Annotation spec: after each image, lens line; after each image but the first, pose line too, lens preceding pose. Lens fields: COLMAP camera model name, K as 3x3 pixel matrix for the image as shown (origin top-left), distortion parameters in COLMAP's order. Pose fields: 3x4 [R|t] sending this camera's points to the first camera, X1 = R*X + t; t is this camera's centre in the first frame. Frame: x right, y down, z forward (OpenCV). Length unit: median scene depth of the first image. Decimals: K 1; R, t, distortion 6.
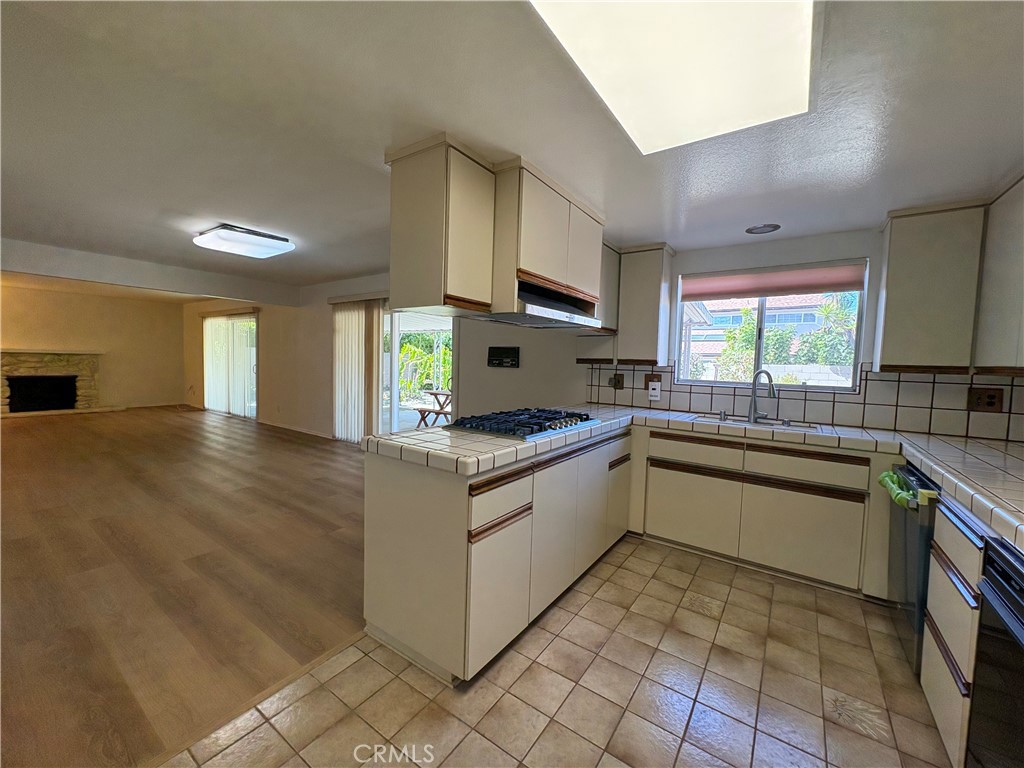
lens RADIAL K [[411.5, 0, 514.6], [0, 411.5, 384.7], [0, 0, 1]] dist [0.004345, 0.000073]
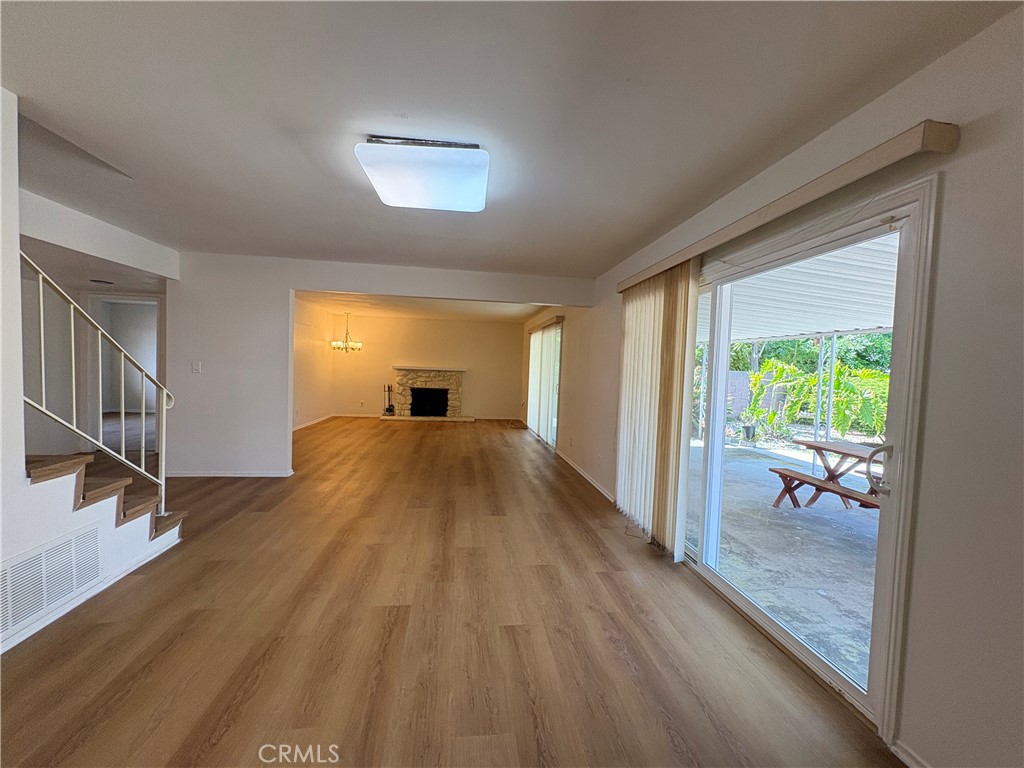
lens RADIAL K [[411.5, 0, 508.5], [0, 411.5, 383.7], [0, 0, 1]] dist [0.004345, 0.000073]
pose [[0.670523, 0.026771, -0.741406, -0.068209], [-0.062221, 0.997857, -0.020241, -0.024533], [0.739275, 0.059703, 0.670752, 0.344787]]
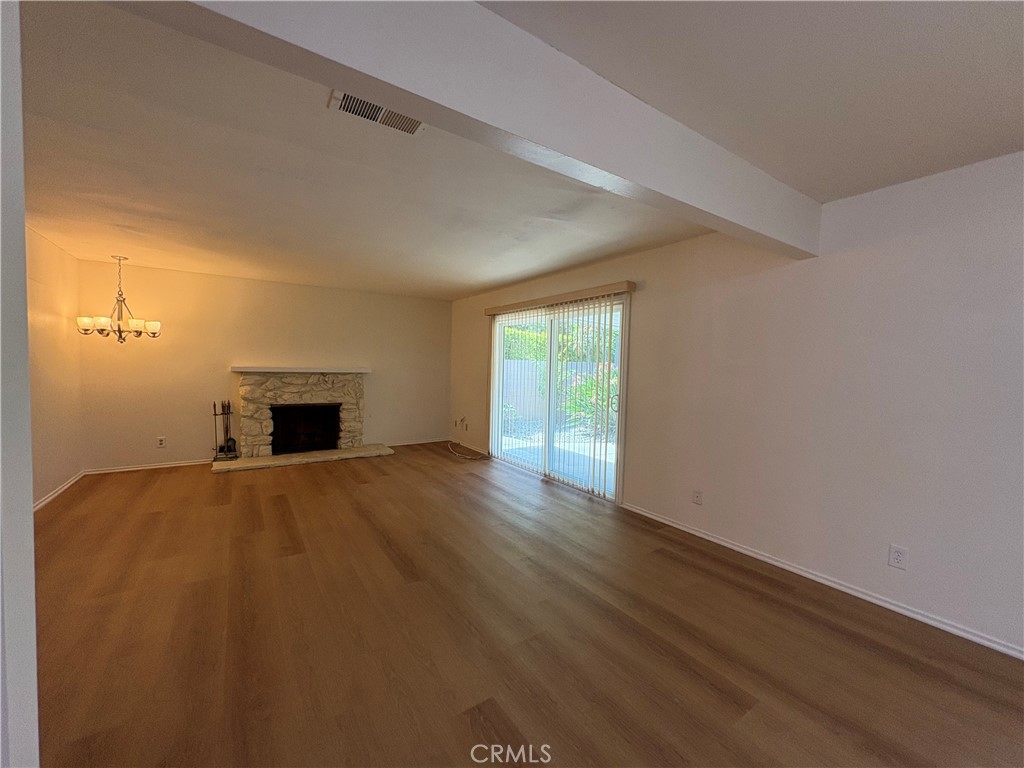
lens RADIAL K [[411.5, 0, 510.1], [0, 411.5, 384.4], [0, 0, 1]] dist [0.004345, 0.000073]
pose [[0.934204, 0.010675, -0.356580, -0.548209], [-0.018335, 0.999668, -0.018108, -0.048380], [0.356268, 0.023454, 0.934089, 0.450389]]
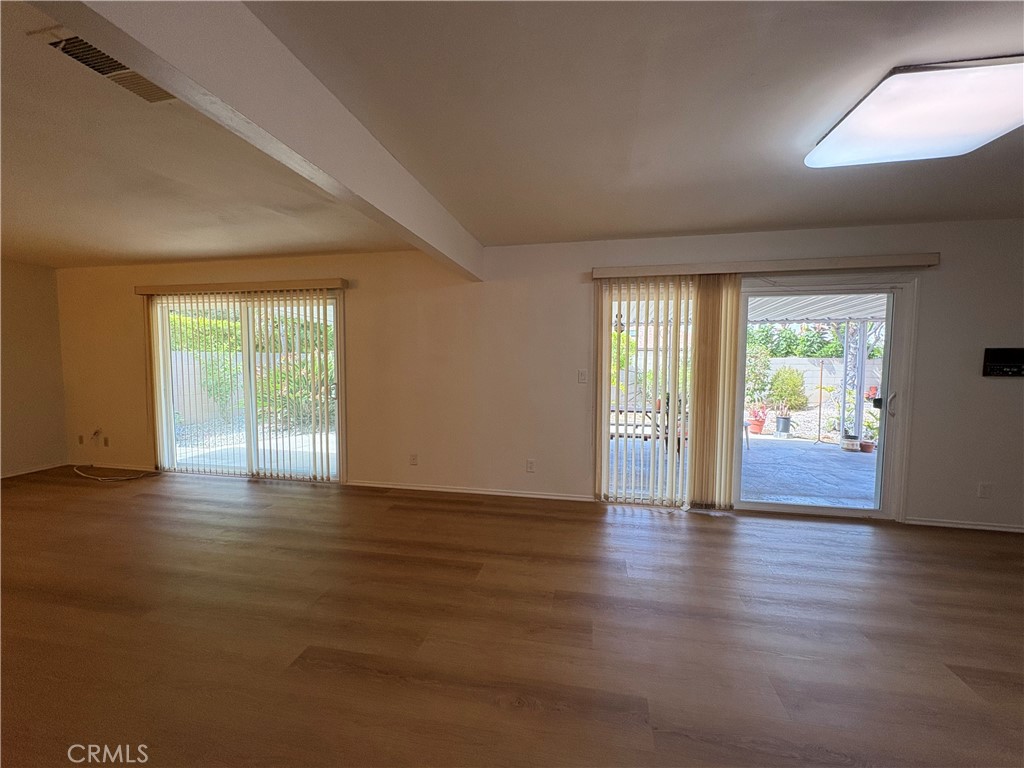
lens RADIAL K [[411.5, 0, 510.6], [0, 411.5, 384.8], [0, 0, 1]] dist [0.004345, 0.000073]
pose [[0.916157, -0.051091, 0.397550, -0.609303], [0.046389, 0.998693, 0.021441, -0.046058], [-0.398126, -0.001202, 0.917330, 0.377881]]
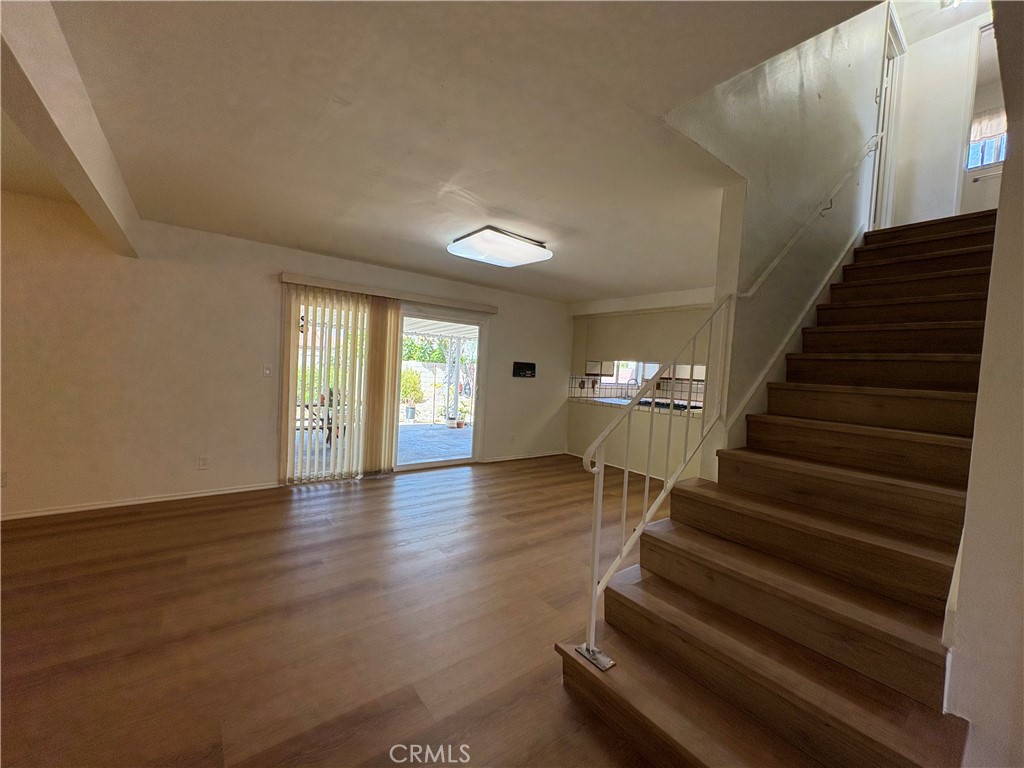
lens RADIAL K [[411.5, 0, 512.0], [0, 411.5, 383.0], [0, 0, 1]] dist [0.004345, 0.000073]
pose [[0.301534, -0.045403, 0.952374, -0.734632], [0.008654, 0.998955, 0.044884, -0.046712], [-0.953416, -0.005292, 0.301612, 0.342435]]
